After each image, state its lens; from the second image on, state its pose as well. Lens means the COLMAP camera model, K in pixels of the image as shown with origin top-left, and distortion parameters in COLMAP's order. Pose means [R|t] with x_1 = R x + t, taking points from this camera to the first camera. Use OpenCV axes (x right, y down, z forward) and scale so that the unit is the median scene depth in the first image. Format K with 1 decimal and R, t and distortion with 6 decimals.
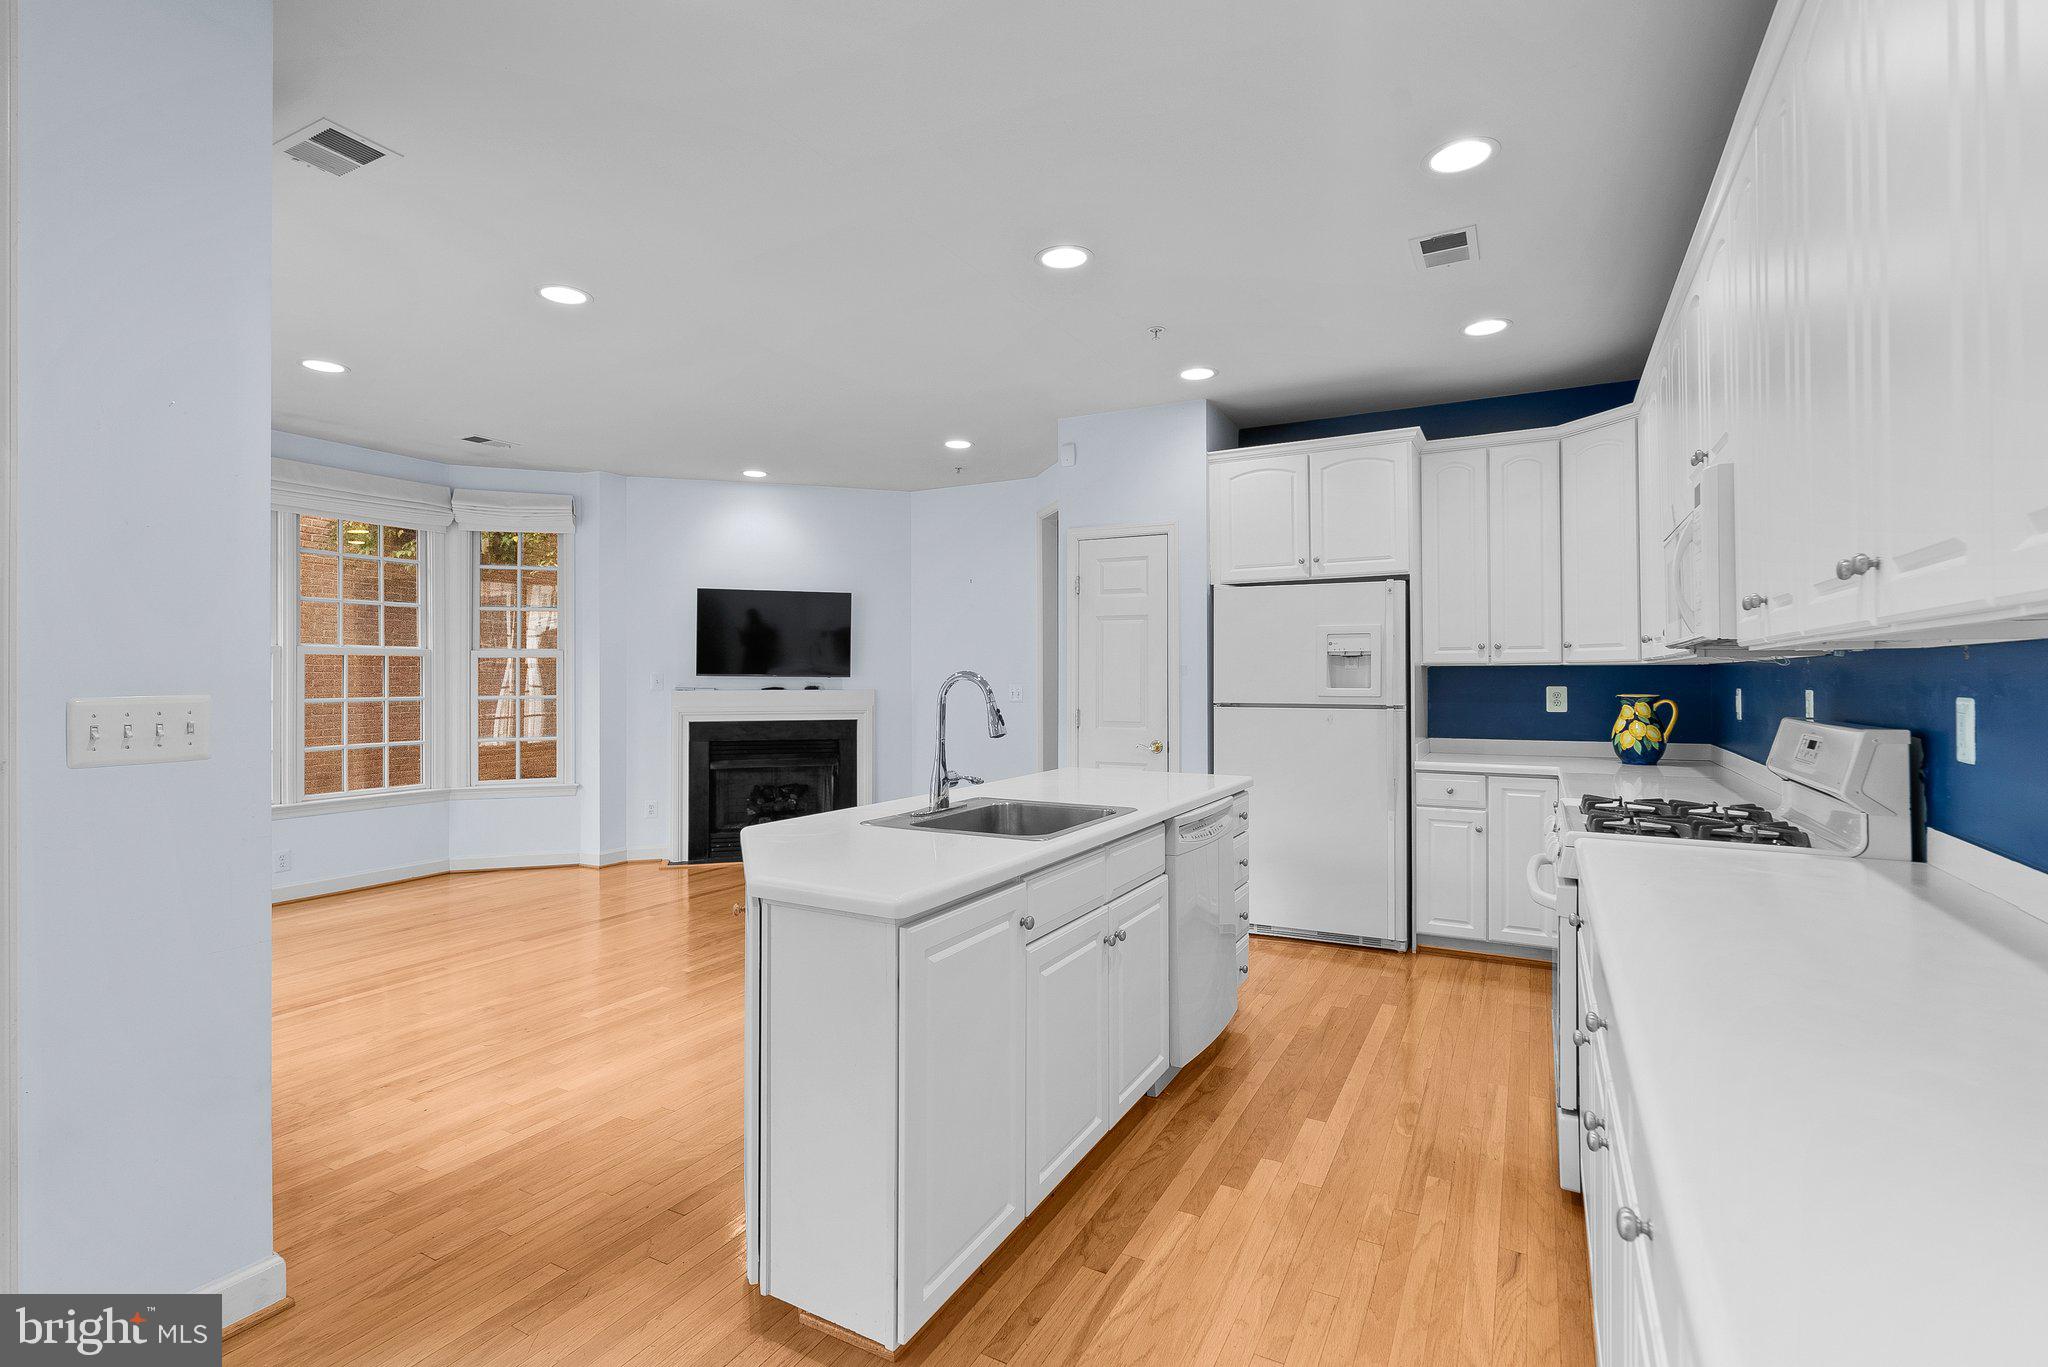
lens RADIAL K [[947.3, 0, 1024.6], [0, 947.3, 666.6], [0, 0, 1]] dist [-0.006388, 0.004378]
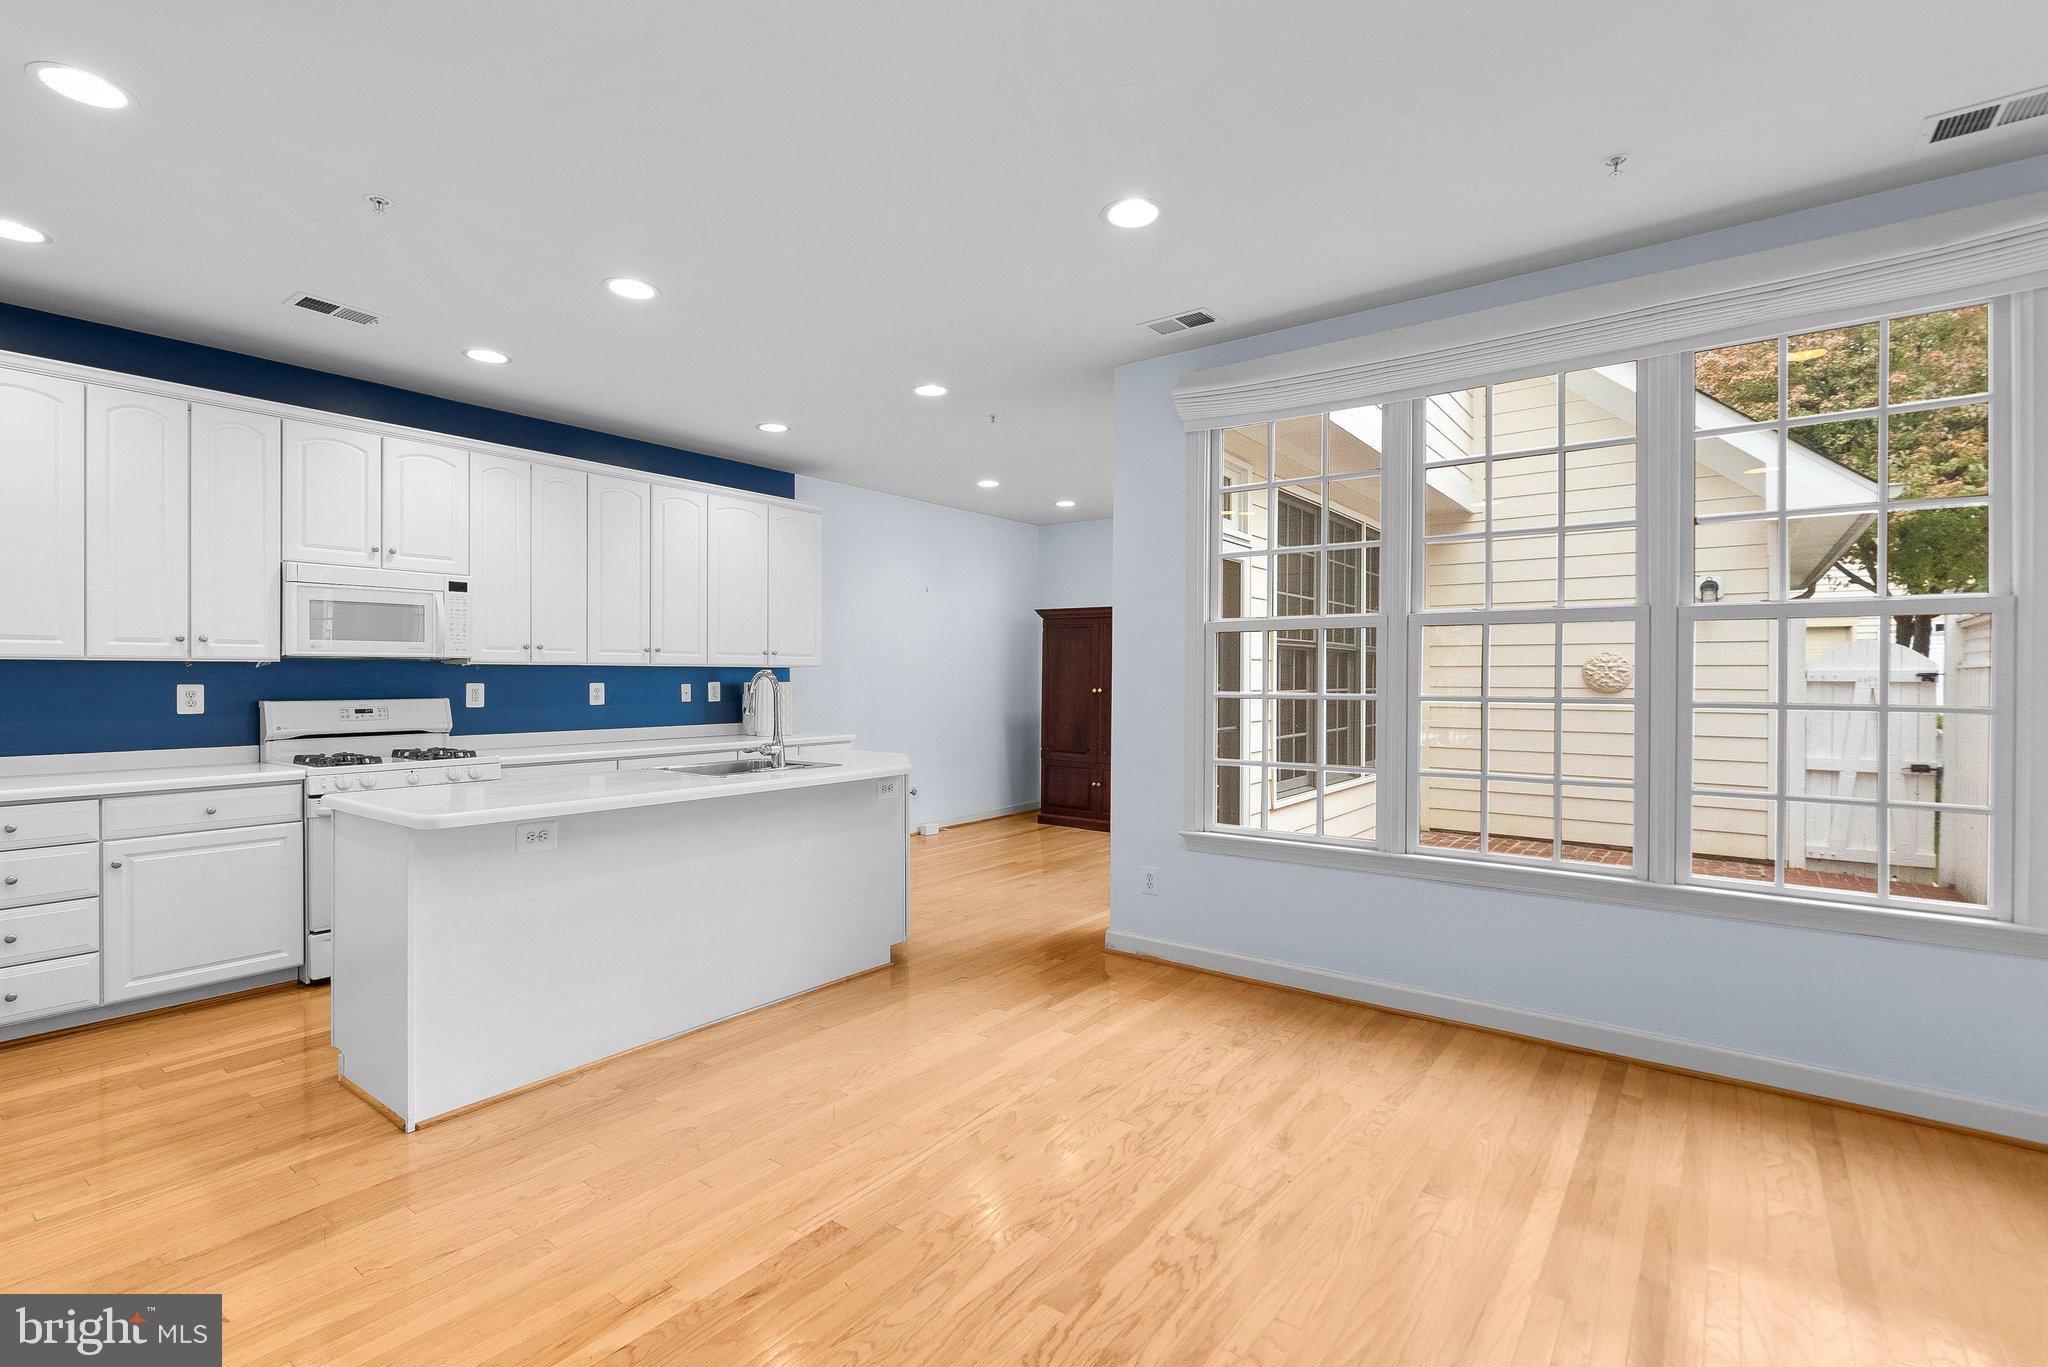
lens RADIAL K [[947.3, 0, 1020.2], [0, 947.3, 680.7], [0, 0, 1]] dist [-0.006388, 0.004378]
pose [[-0.988805, -0.001125, 0.149206, -0.408956], [-0.002357, 0.999965, -0.008078, 0.018323], [-0.149192, -0.008339, -0.988773, 1.462071]]
